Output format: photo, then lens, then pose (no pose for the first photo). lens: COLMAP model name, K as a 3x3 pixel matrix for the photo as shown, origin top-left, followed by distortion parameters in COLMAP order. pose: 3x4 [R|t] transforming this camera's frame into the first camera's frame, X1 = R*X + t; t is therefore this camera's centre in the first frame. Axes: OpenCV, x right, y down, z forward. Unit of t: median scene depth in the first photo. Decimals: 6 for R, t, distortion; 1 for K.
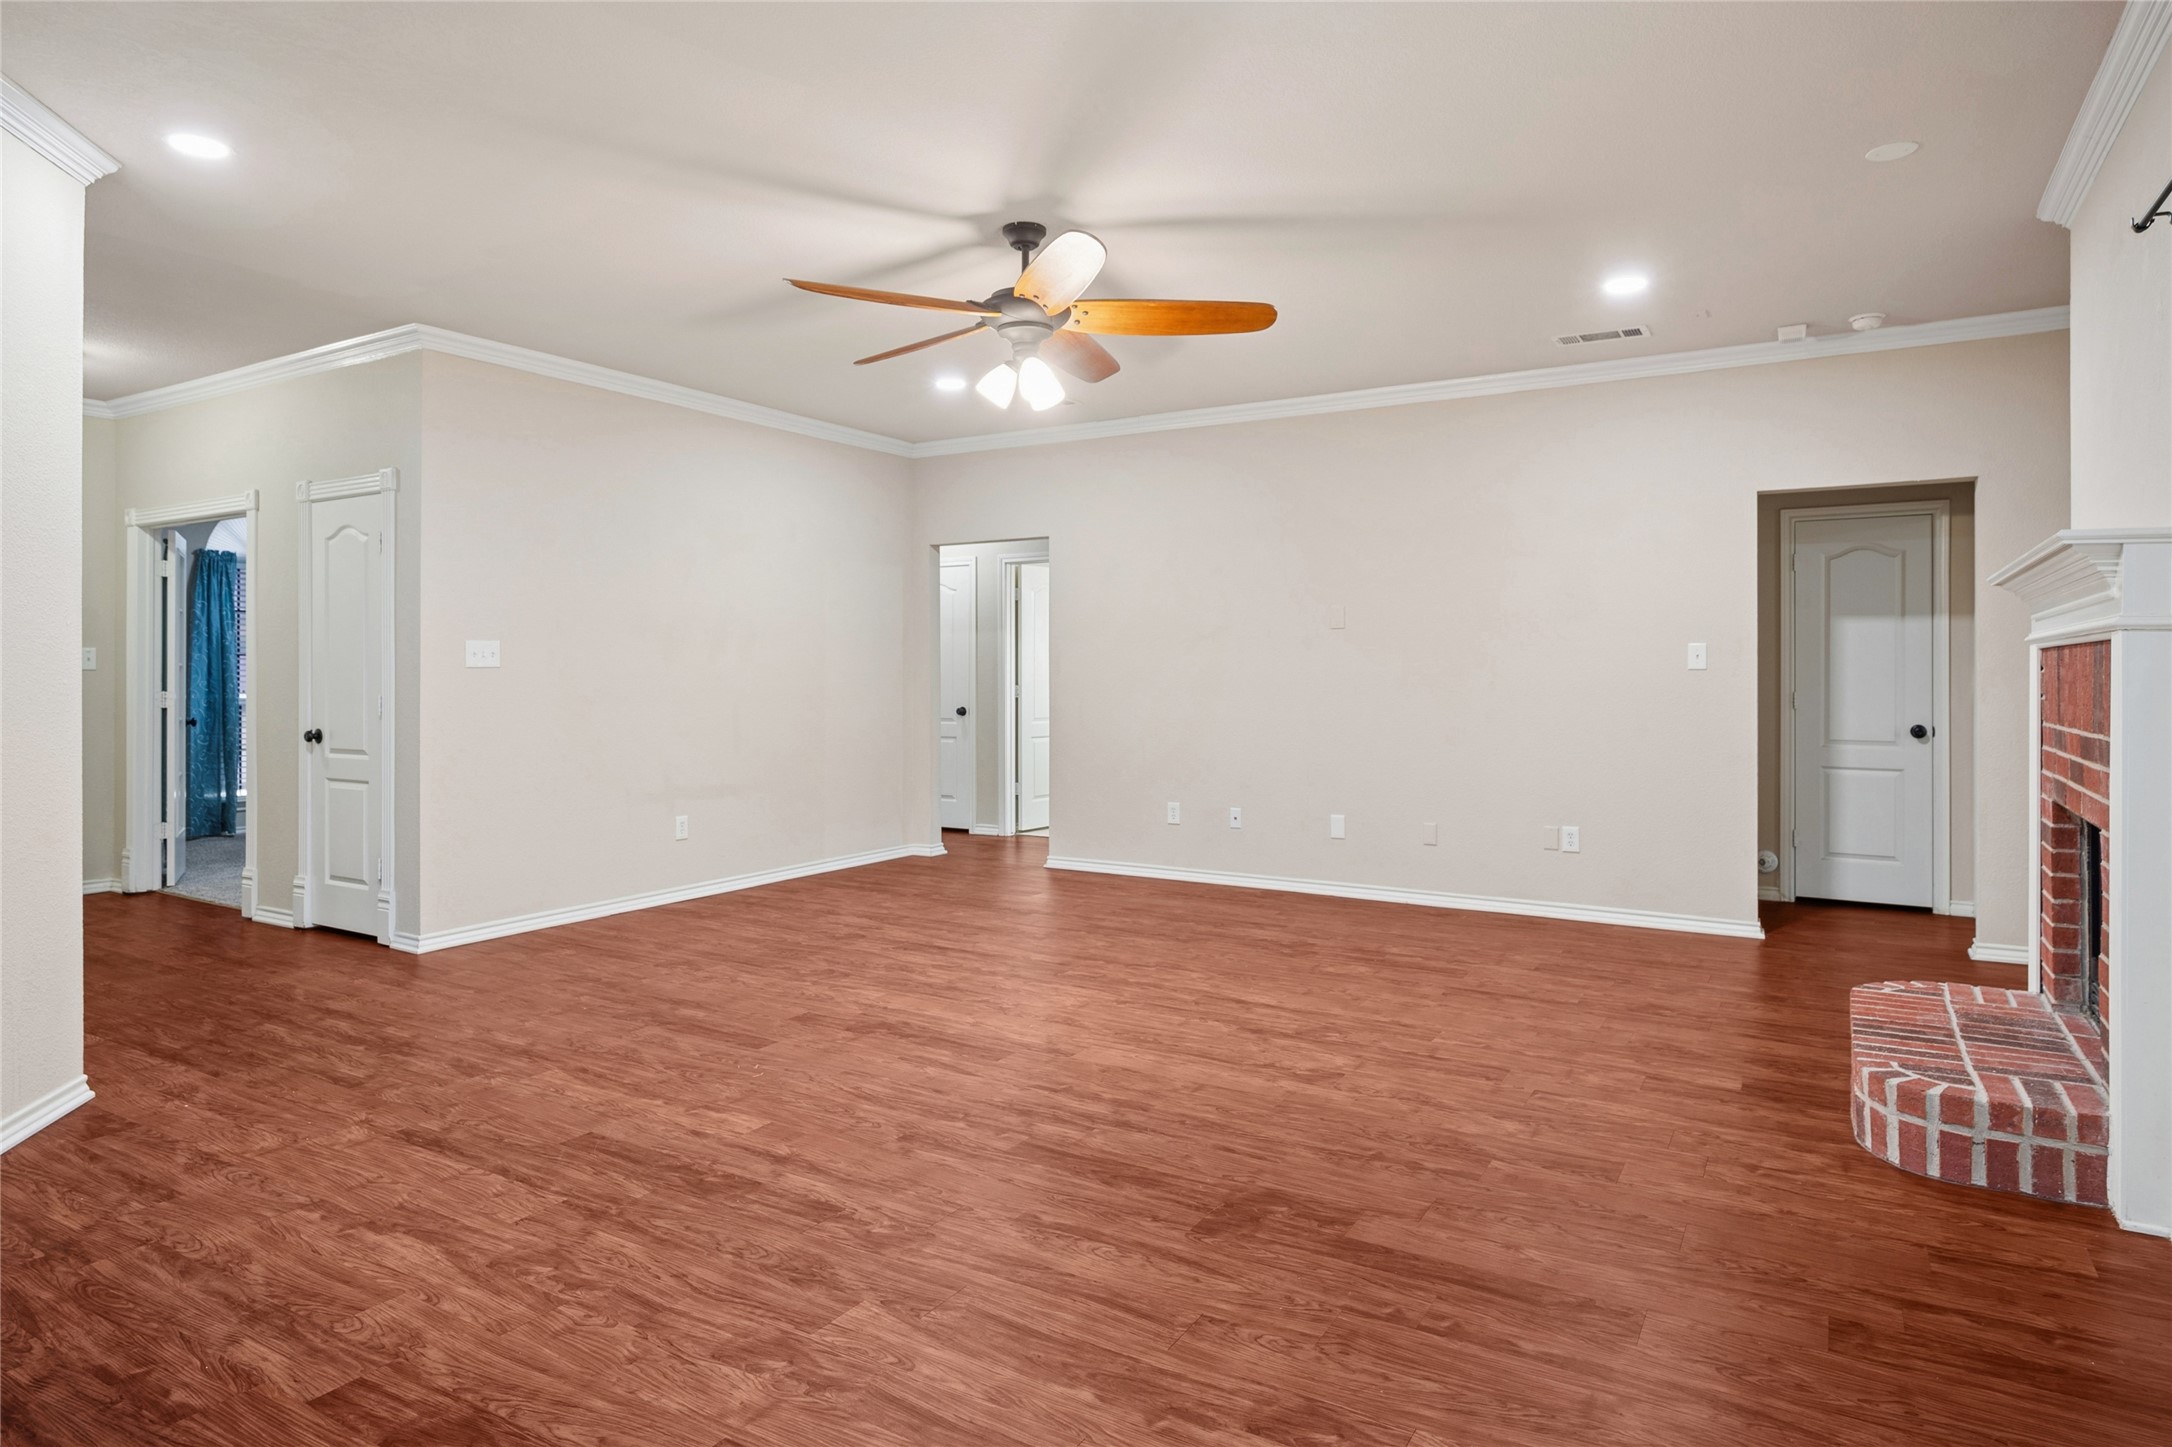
lens RADIAL K [[1246.6, 0, 1083.7], [0, 1246.6, 700.6], [0, 0, 1]] dist [0.020619, 0.000974]
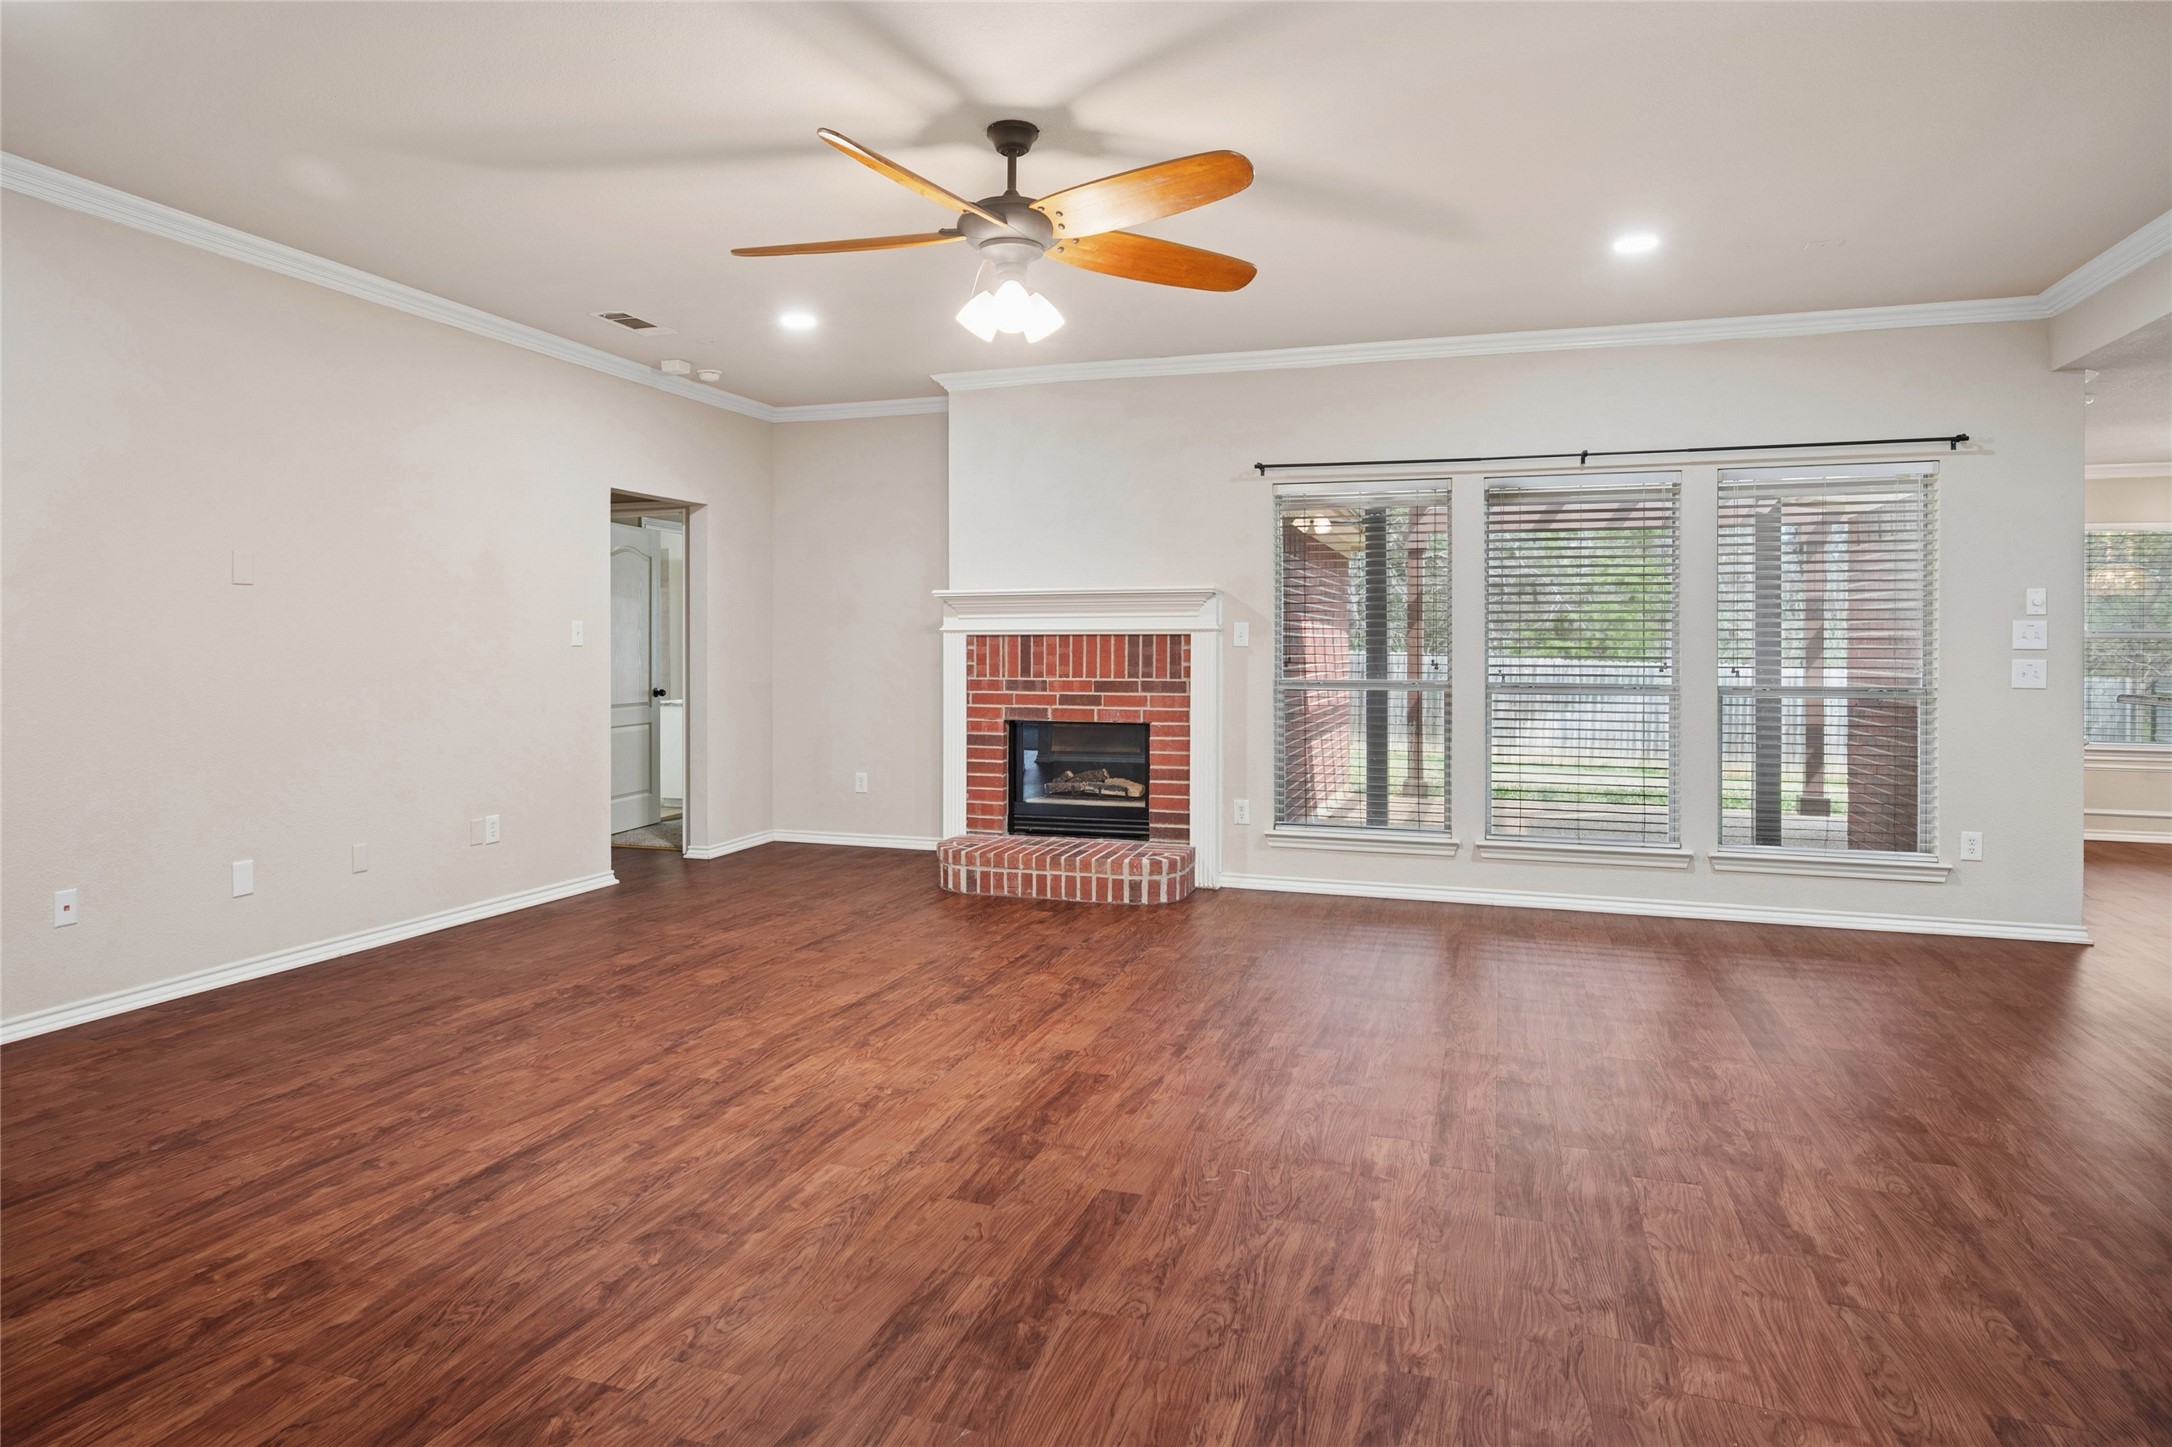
lens RADIAL K [[1246.6, 0, 1092.5], [0, 1246.6, 666.8], [0, 0, 1]] dist [0.020619, 0.000974]
pose [[-0.230008, -0.012134, 0.973113, -1.082008], [0.019696, 0.999659, 0.017120, -0.027851], [-0.972989, 0.023104, -0.229691, 1.385502]]
